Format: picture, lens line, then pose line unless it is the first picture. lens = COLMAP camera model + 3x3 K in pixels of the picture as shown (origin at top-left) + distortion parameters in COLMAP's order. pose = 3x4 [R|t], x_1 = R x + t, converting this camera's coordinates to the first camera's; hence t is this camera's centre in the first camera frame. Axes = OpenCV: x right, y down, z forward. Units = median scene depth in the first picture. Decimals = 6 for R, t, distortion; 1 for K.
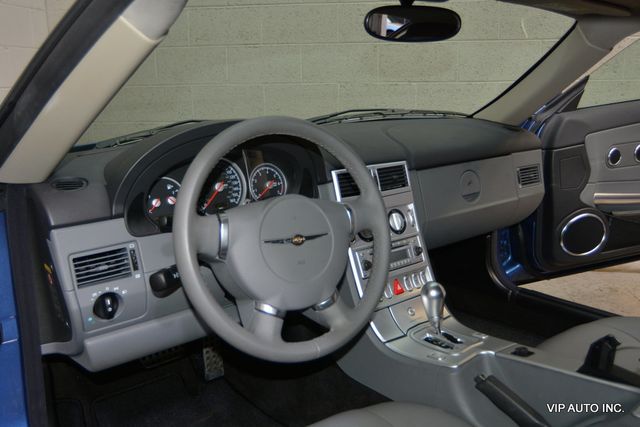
lens RADIAL K [[566.0, 0, 320.2], [0, 566.0, 217.4], [0, 0, 1]] dist [-0.019117, 0.025813]
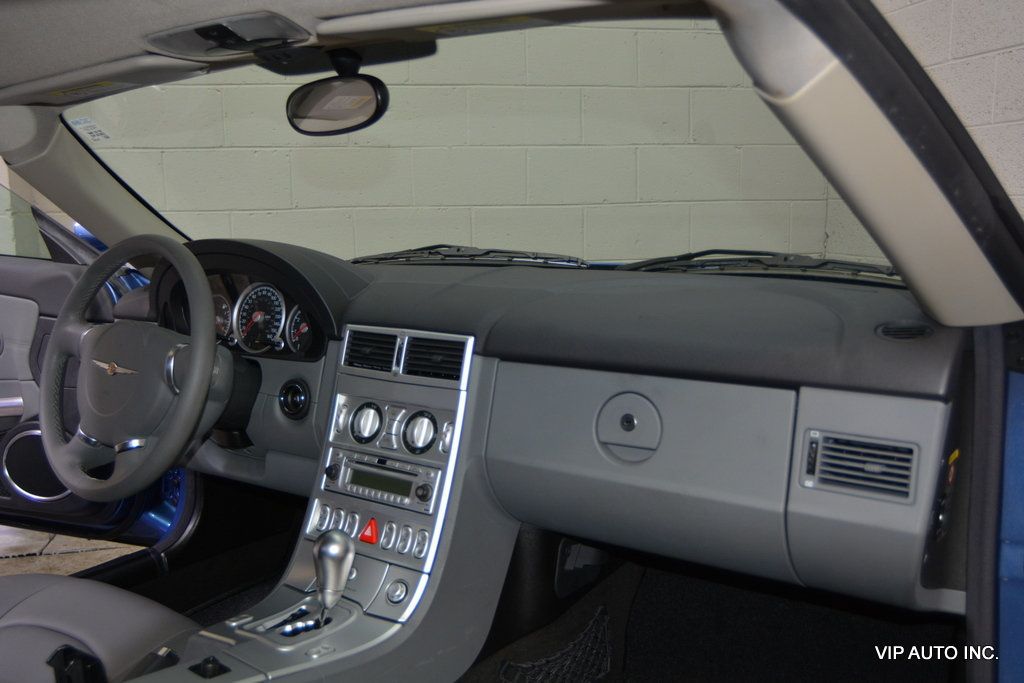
lens RADIAL K [[905.6, 0, 511.3], [0, 905.6, 338.8], [0, 0, 1]] dist [-0.019117, 0.025813]
pose [[0.290093, 0.156901, -0.944049, 1.003136], [-0.217010, 0.971556, 0.094788, -0.190461], [0.932069, 0.177371, 0.315891, 0.746712]]
